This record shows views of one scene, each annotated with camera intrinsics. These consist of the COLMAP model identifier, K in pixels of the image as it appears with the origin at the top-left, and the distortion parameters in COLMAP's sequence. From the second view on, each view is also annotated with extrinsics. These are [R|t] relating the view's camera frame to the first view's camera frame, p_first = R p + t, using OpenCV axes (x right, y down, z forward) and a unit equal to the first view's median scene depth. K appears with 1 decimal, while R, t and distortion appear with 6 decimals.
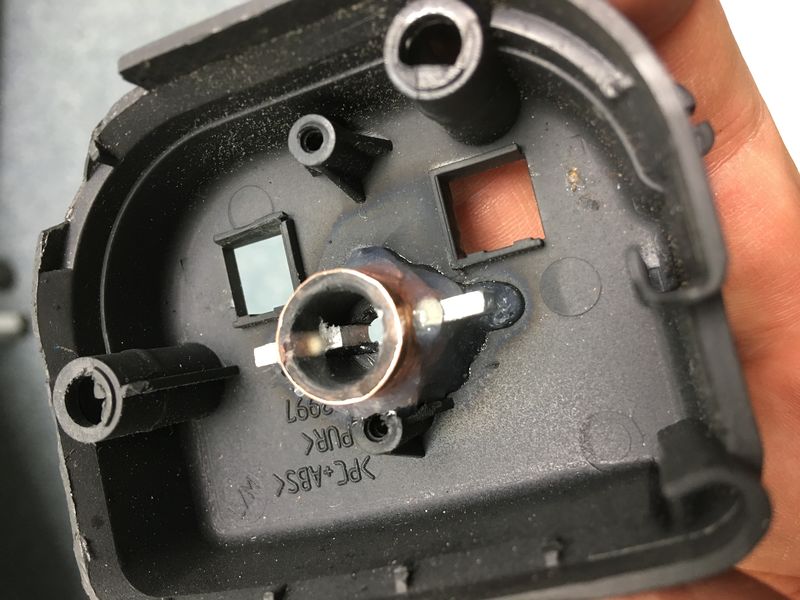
lens RADIAL K [[629.7, 0, 400.3], [0, 629.7, 304.5], [0, 0, 1]] dist [-0.004007, -0.013843]
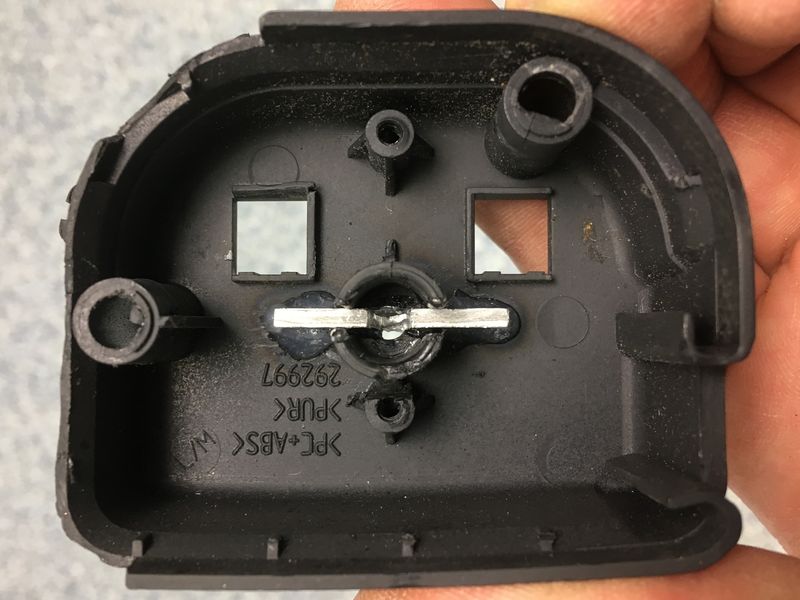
lens RADIAL K [[678.9, 0, 402.4], [0, 678.9, 297.2], [0, 0, 1]] dist [-0.009140, -0.103041]
pose [[0.941865, 0.242100, 0.232977, -0.304455], [-0.241497, 0.969888, -0.031559, 0.037363], [-0.233603, -0.026539, 0.971970, -0.123585]]
